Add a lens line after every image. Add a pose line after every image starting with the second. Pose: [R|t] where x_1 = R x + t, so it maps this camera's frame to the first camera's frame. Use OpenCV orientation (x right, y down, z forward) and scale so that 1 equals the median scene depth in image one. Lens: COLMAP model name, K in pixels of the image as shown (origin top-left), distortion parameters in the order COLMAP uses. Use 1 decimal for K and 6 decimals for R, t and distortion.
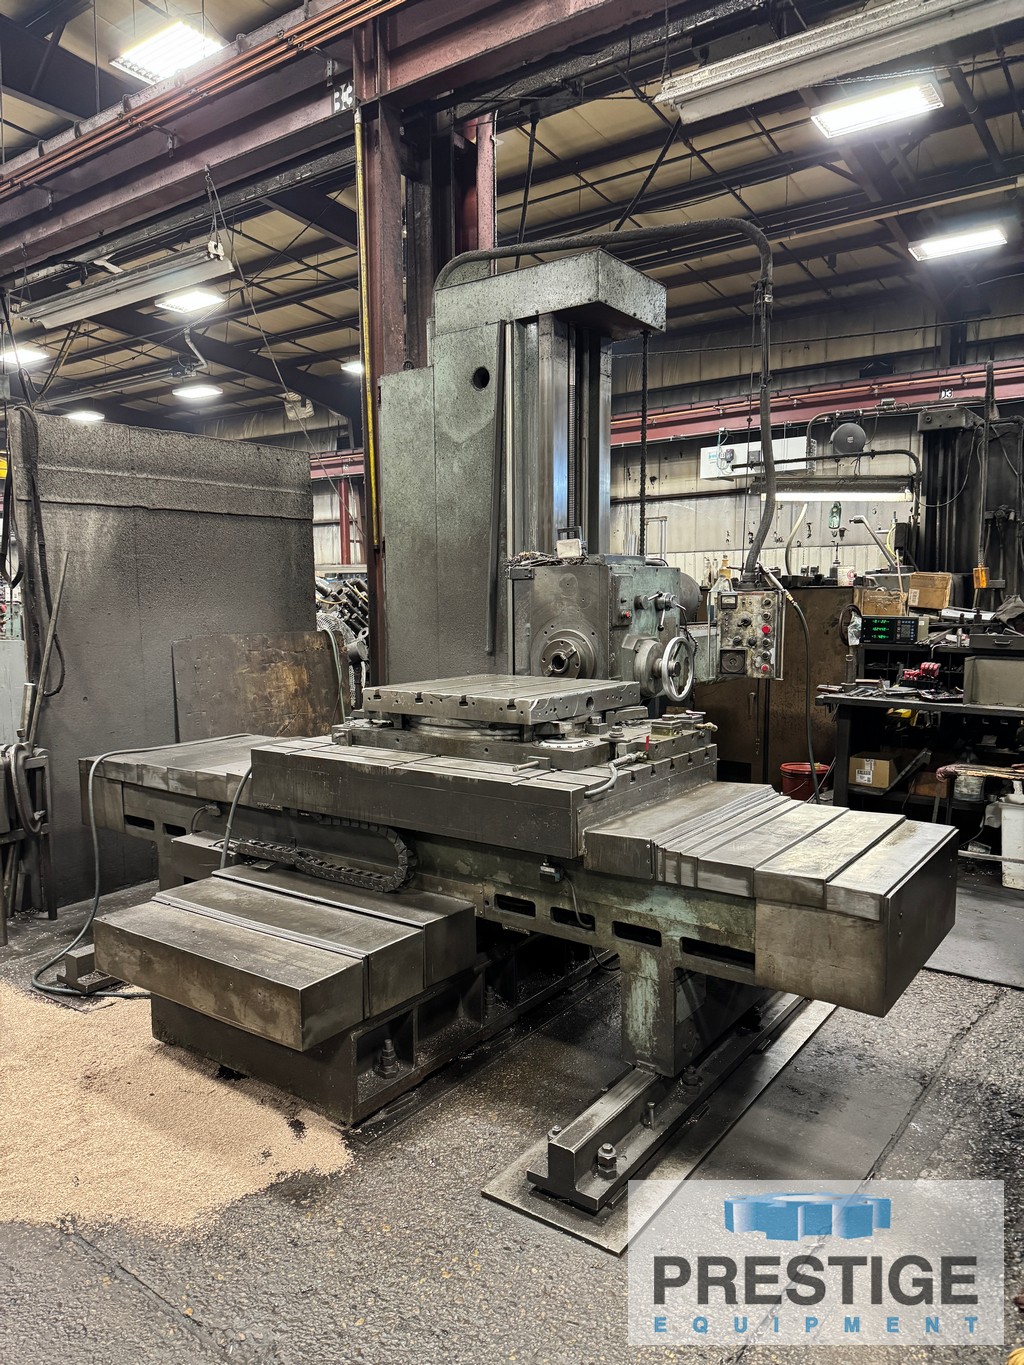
lens RADIAL K [[940.6, 0, 504.3], [0, 940.6, 688.4], [0, 0, 1]] dist [0.133718, -0.217884]
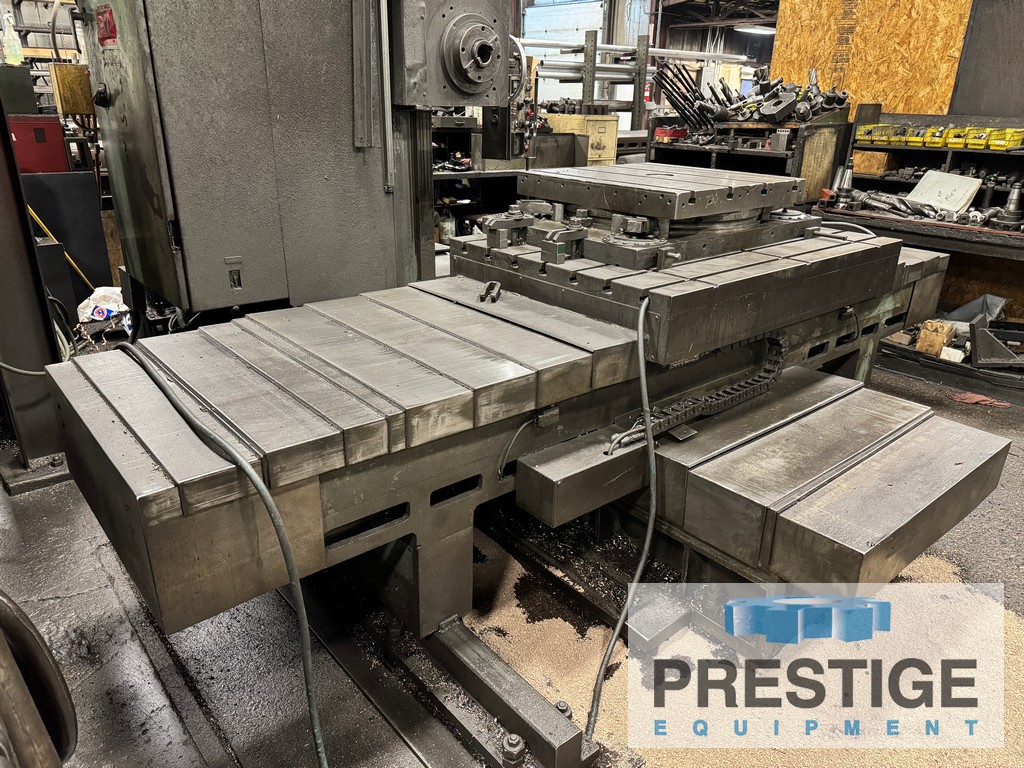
lens RADIAL K [[711.2, 0, 509.4], [0, 711.2, 381.2], [0, 0, 1]] dist [0.107909, -0.141864]
pose [[0.237576, -0.347851, 0.906950, -0.652351], [0.067394, 0.937335, 0.341850, -0.057288], [-0.969028, -0.020092, 0.246131, 0.787627]]
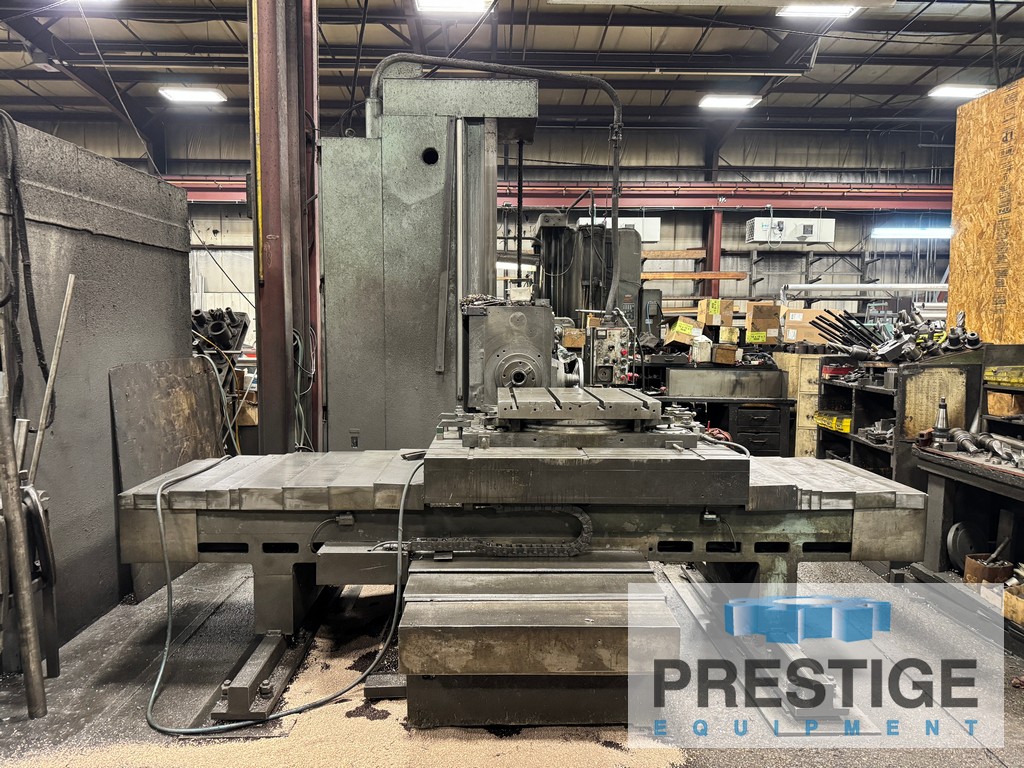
lens RADIAL K [[705.6, 0, 508.8], [0, 705.6, 388.4], [0, 0, 1]] dist [0.133718, -0.217884]
pose [[0.795817, -0.038152, 0.604334, -0.562080], [0.046845, 0.998901, 0.001374, -0.014121], [-0.603722, 0.027216, 0.796730, 0.198484]]
